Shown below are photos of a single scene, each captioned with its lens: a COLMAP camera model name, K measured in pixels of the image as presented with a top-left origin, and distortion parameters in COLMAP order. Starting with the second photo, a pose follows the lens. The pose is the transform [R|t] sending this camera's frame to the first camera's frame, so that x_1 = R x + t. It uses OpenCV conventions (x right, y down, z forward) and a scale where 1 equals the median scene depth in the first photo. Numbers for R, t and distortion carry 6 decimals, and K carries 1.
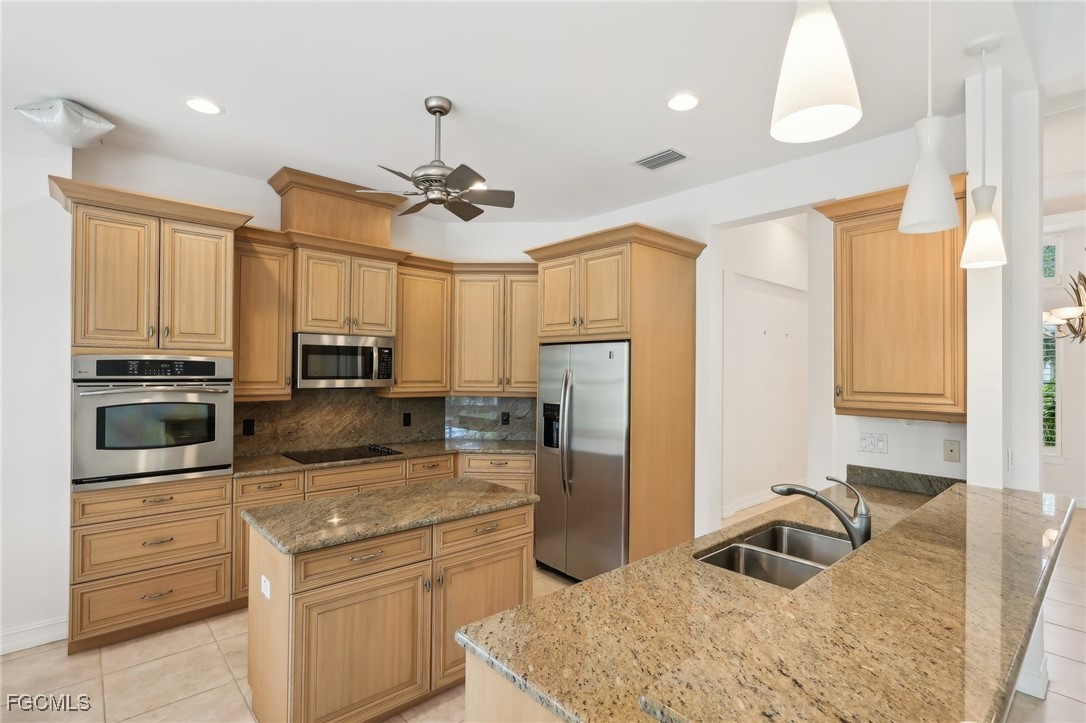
lens RADIAL K [[522.1, 0, 539.4], [0, 522.1, 366.5], [0, 0, 1]] dist [-0.003675, -0.000102]
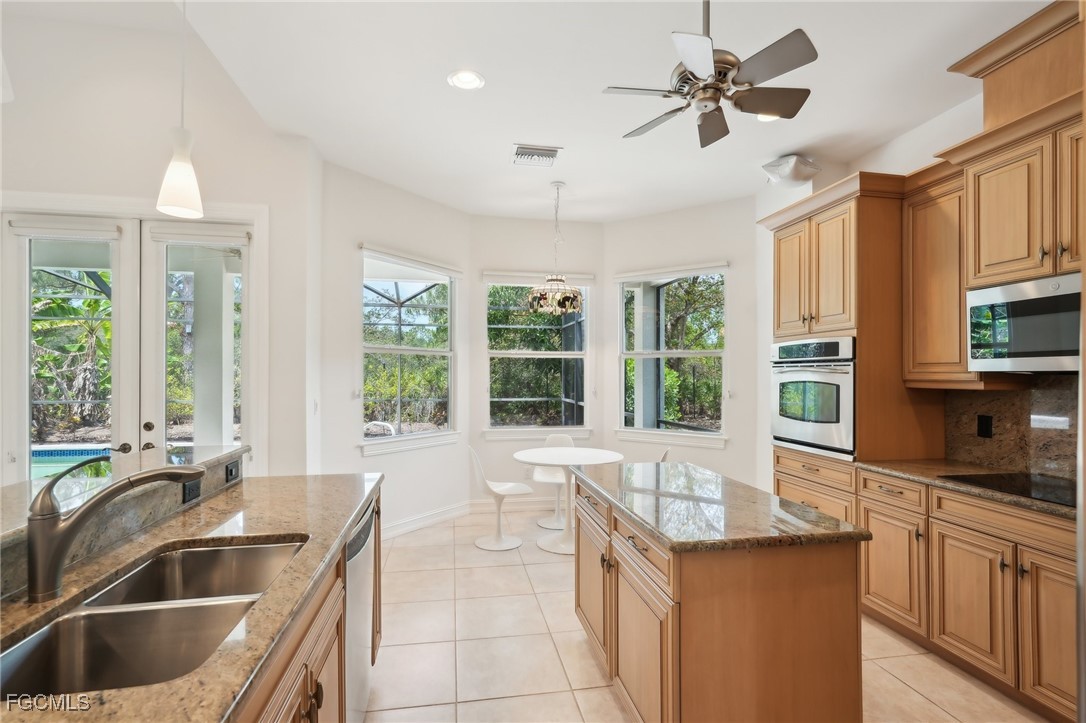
lens RADIAL K [[496.2, 0, 542.9], [0, 496.2, 371.2], [0, 0, 1]] dist [-0.005728, 0.002414]
pose [[-0.527374, -0.016164, -0.849479, 0.394228], [-0.001654, 0.999837, -0.017998, 0.055652], [0.849632, -0.008086, -0.527315, 0.884936]]
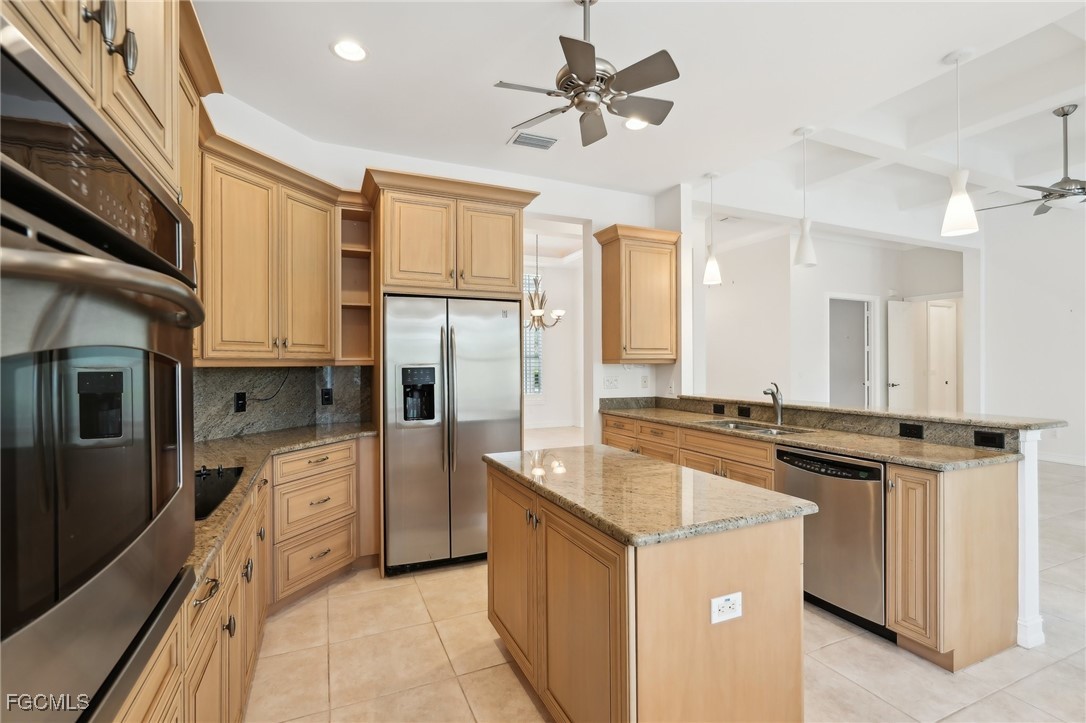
lens RADIAL K [[496.2, 0, 543.6], [0, 496.2, 366.1], [0, 0, 1]] dist [-0.005728, 0.002414]
pose [[0.304254, -0.013232, 0.952499, -0.731999], [0.001008, 0.999907, 0.013569, 0.064055], [-0.952591, -0.003168, 0.304239, 0.625663]]
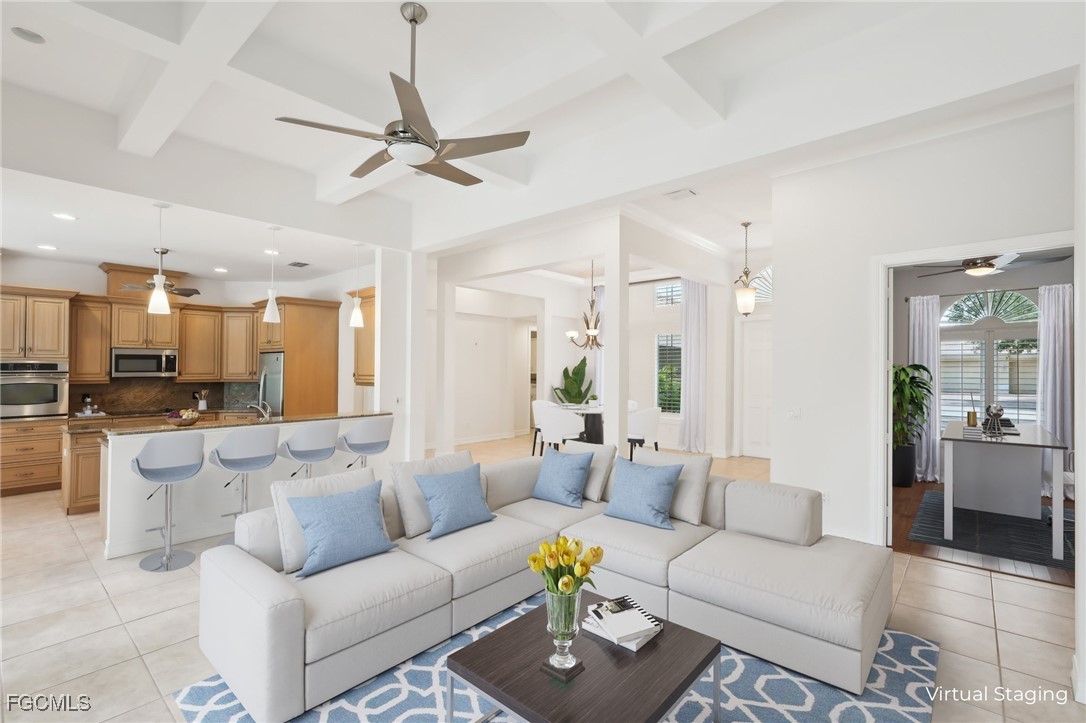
lens RADIAL K [[496.2, 0, 549.8], [0, 496.2, 360.8], [0, 0, 1]] dist [-0.005728, 0.002414]
pose [[0.992232, -0.003891, 0.124339, 0.926770], [0.004492, 0.999980, -0.004551, -0.002204], [-0.124319, 0.005074, 0.992229, -1.027864]]
